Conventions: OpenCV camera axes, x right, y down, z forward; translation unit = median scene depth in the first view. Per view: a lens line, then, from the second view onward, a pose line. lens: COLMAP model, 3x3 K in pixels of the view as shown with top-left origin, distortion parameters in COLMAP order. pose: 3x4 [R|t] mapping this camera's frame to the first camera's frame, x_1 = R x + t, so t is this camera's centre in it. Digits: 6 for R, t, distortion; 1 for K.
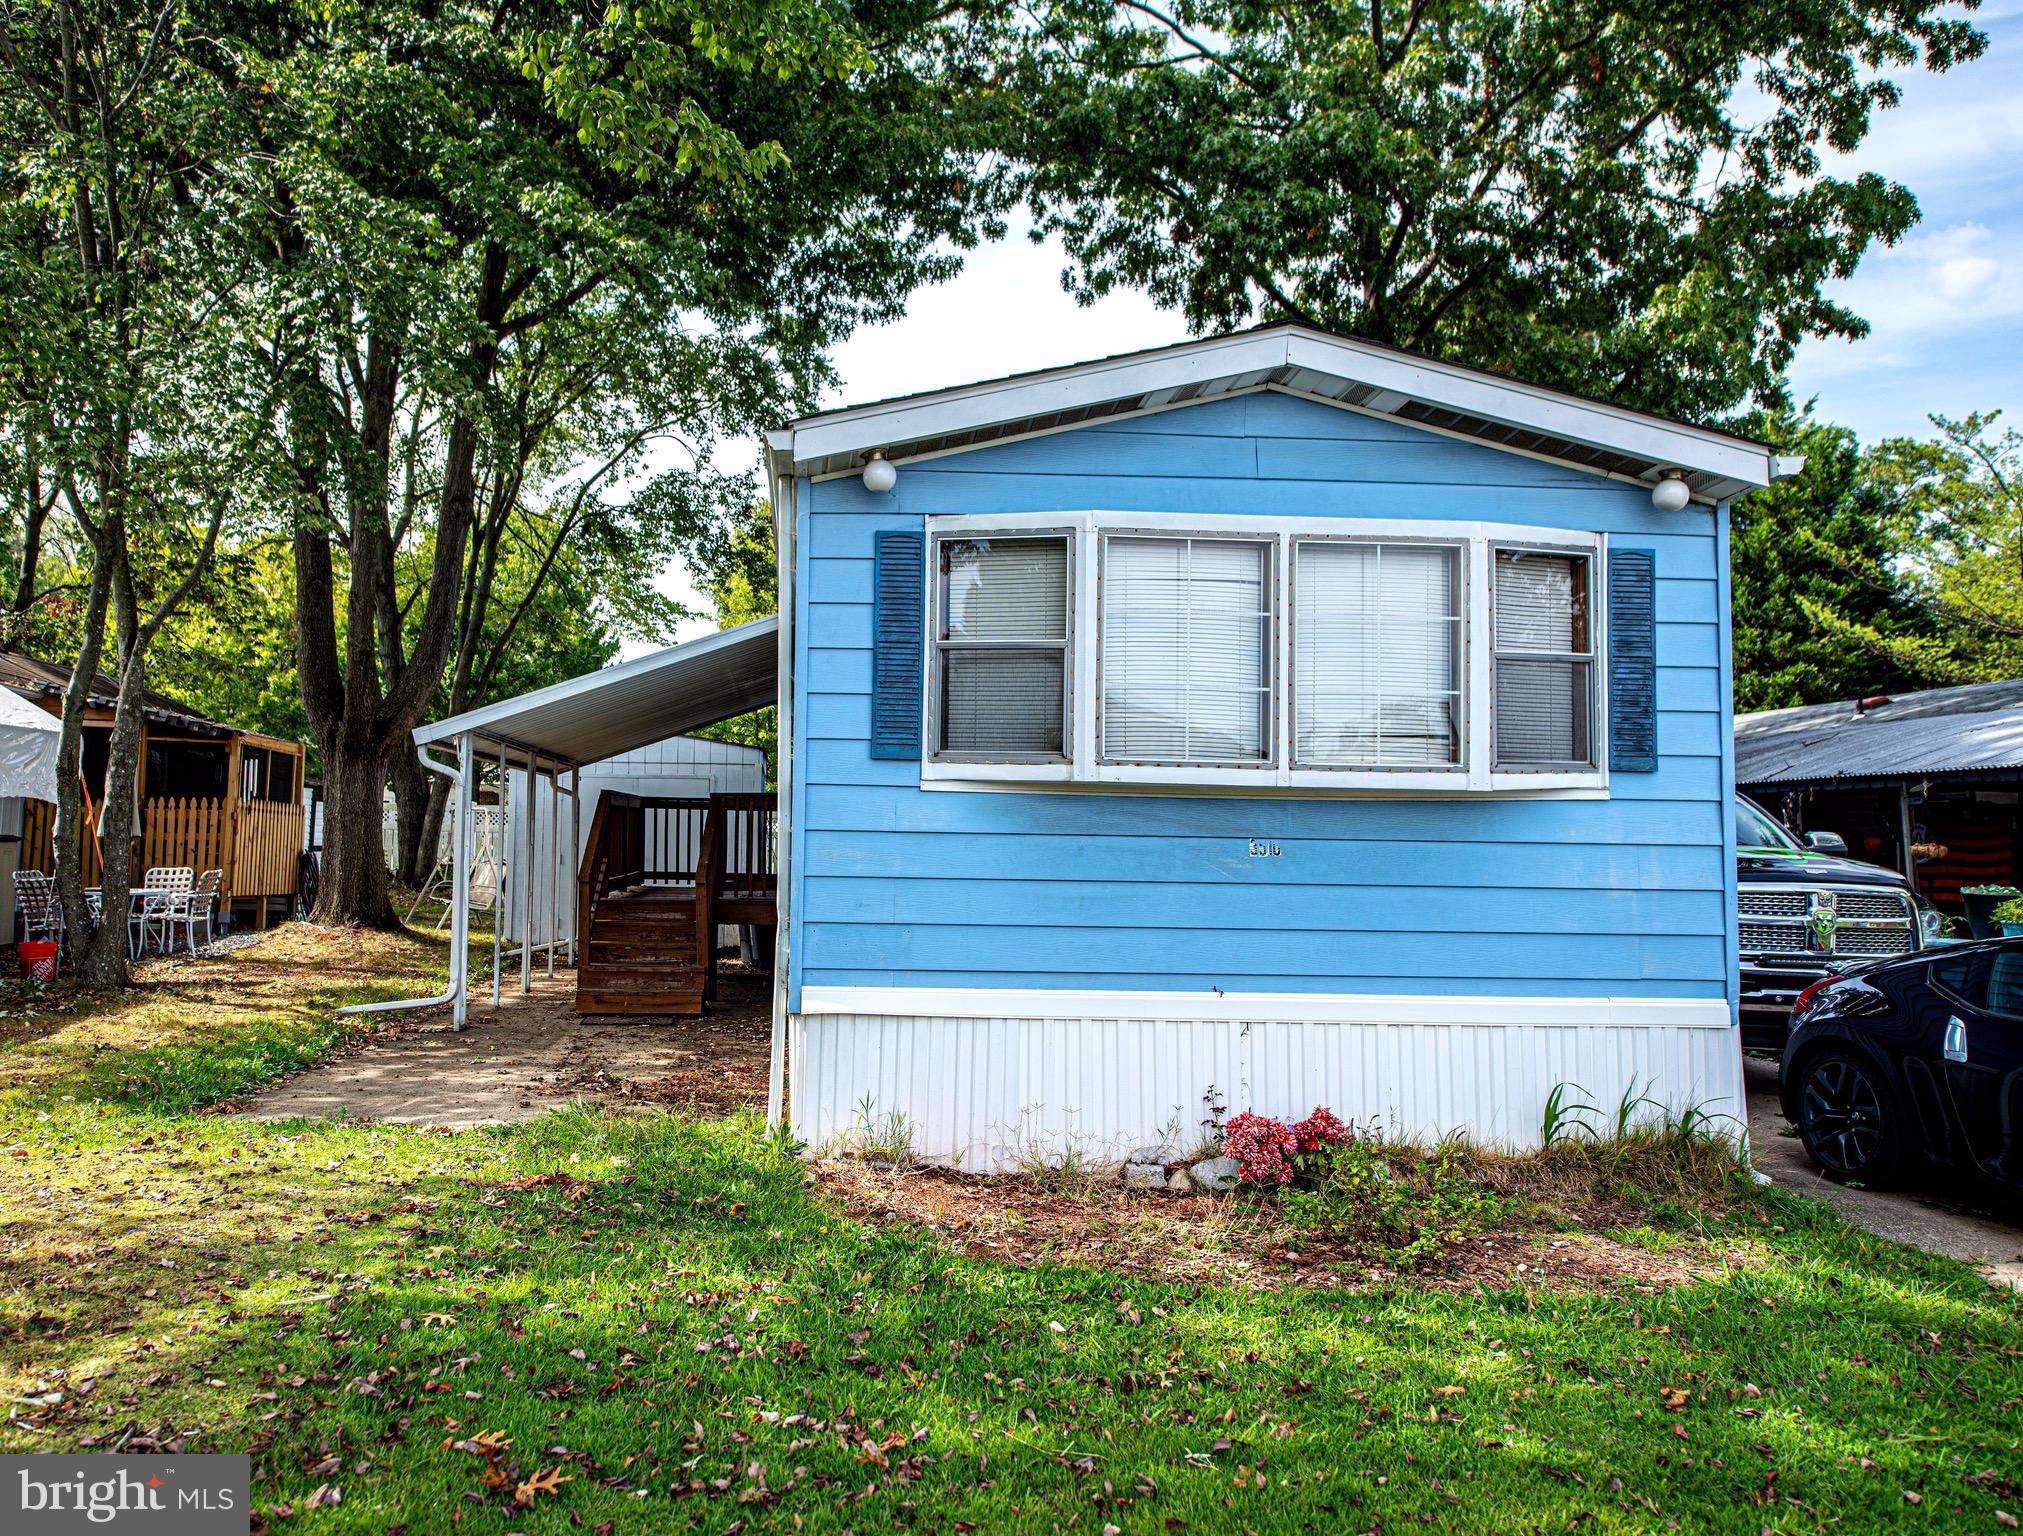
lens RADIAL K [[1452.1, 0, 854.4], [0, 1452.1, 766.8], [0, 0, 1]] dist [-0.001120, 0.001234]
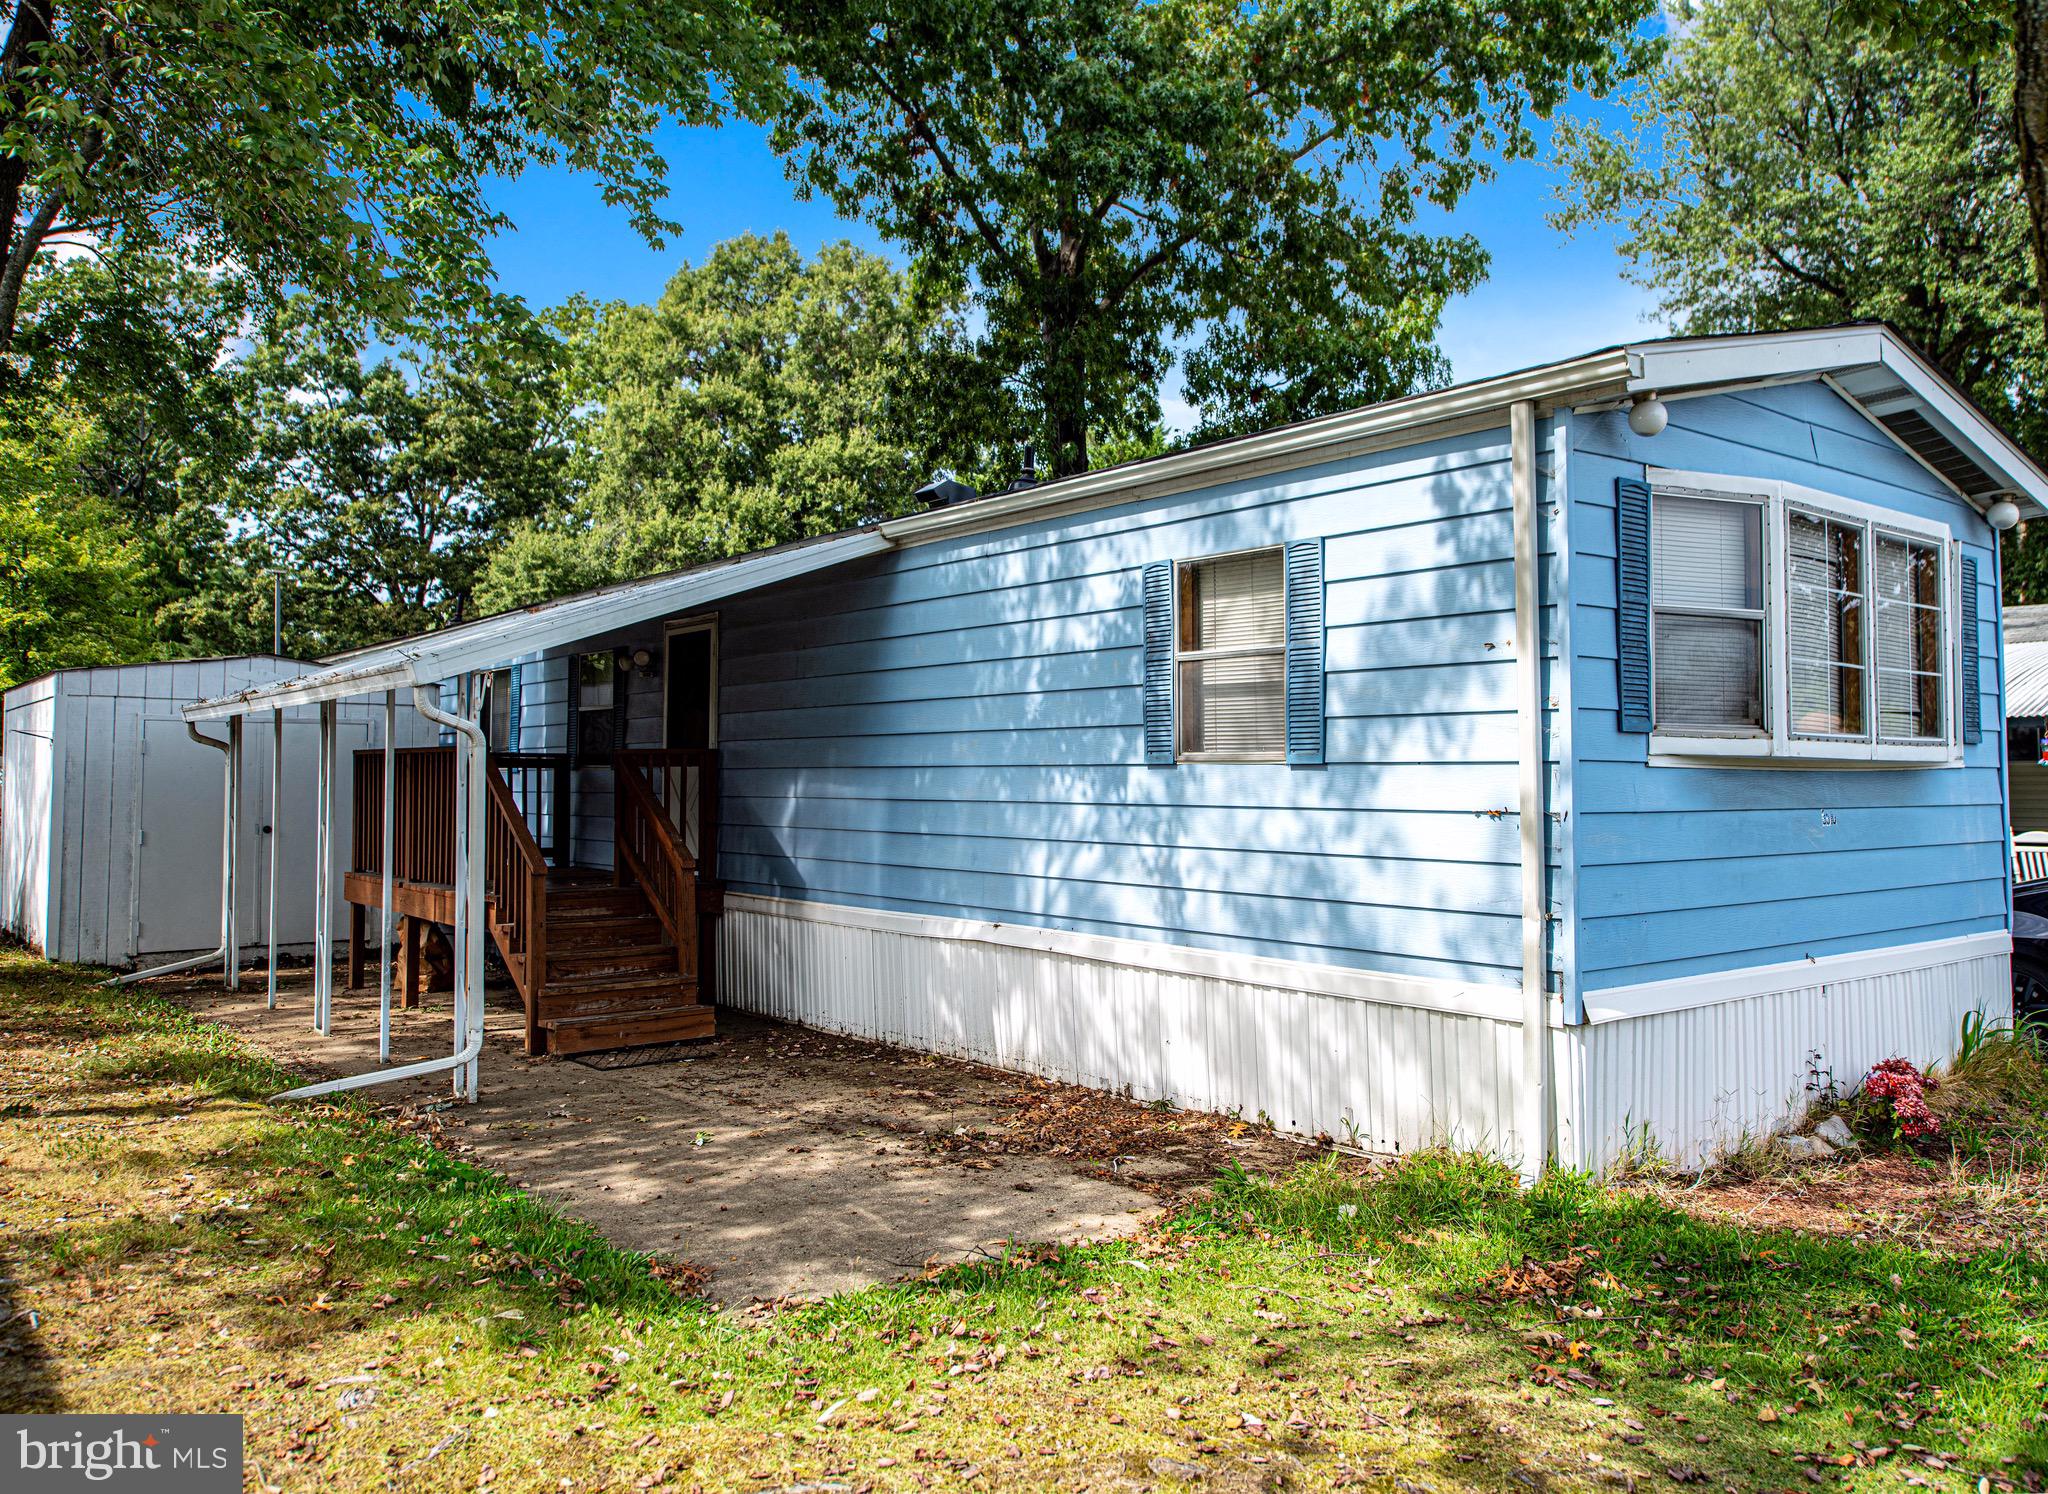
lens RADIAL K [[1517.9, 0, 1026.8], [0, 1517.9, 723.0], [0, 0, 1]] dist [0.005703, 0.002208]
pose [[0.805636, 0.007245, 0.592367, -0.825055], [-0.014956, 0.999855, 0.008112, -0.012638], [-0.592223, -0.015395, 0.805627, 0.451723]]
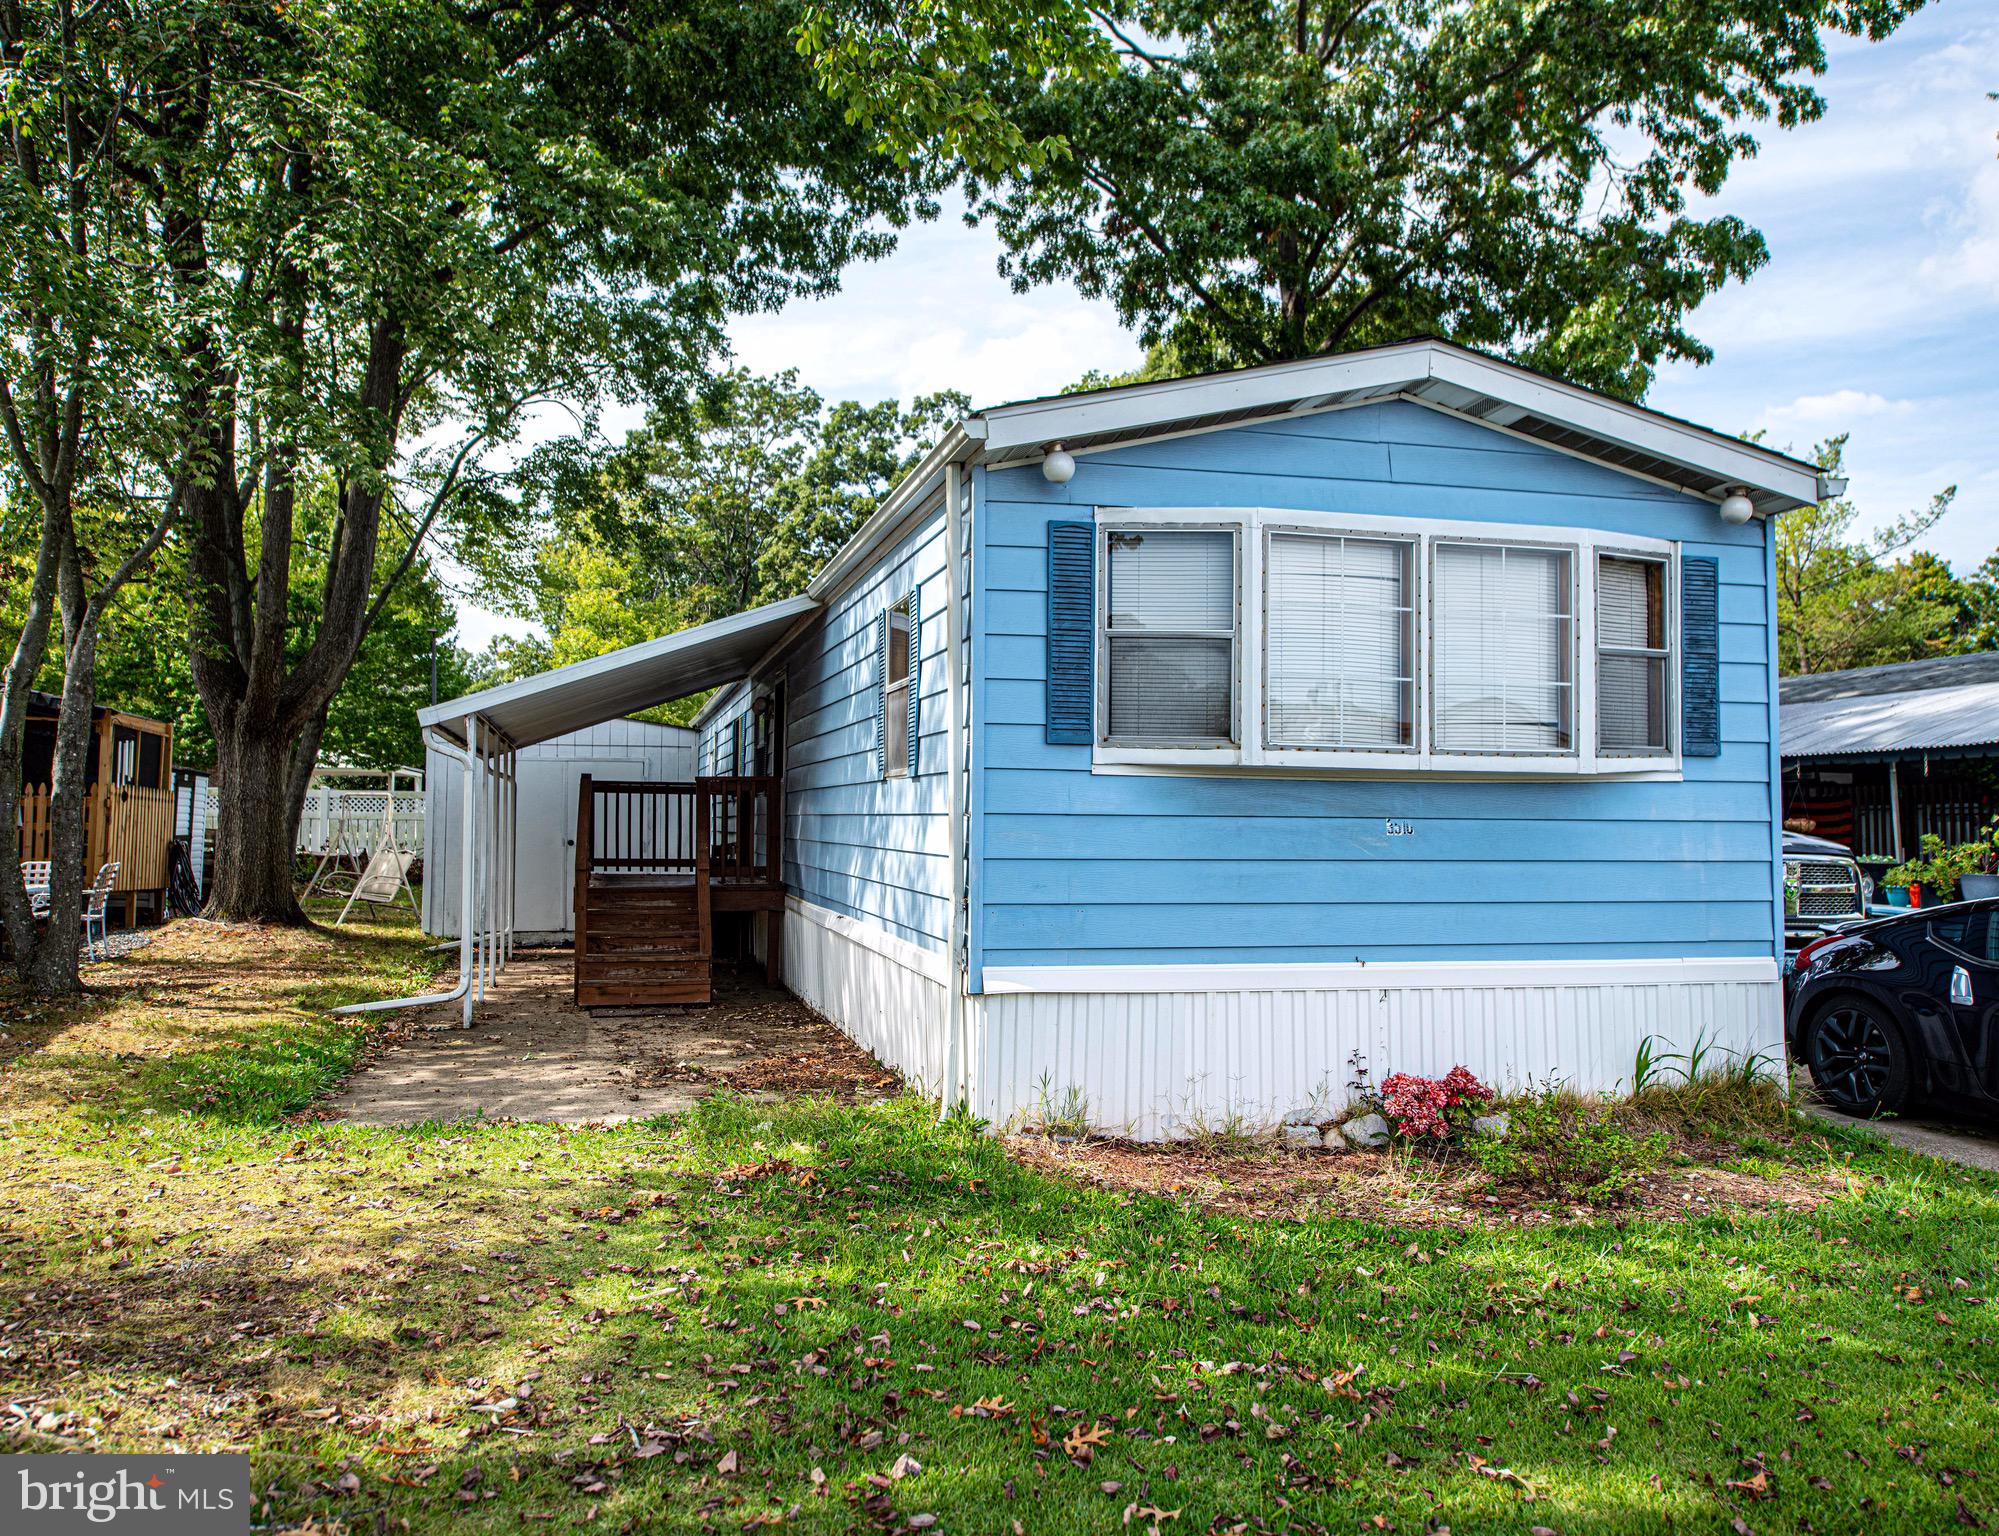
lens RADIAL K [[1480.7, 0, 943.9], [0, 1480.7, 767.1], [0, 0, 1]] dist [0.001869, -0.001709]
pose [[0.982206, -0.001214, 0.187800, -0.250400], [-0.001110, 0.999924, 0.012270, -0.001634], [-0.187801, -0.012260, 0.982131, -0.011923]]
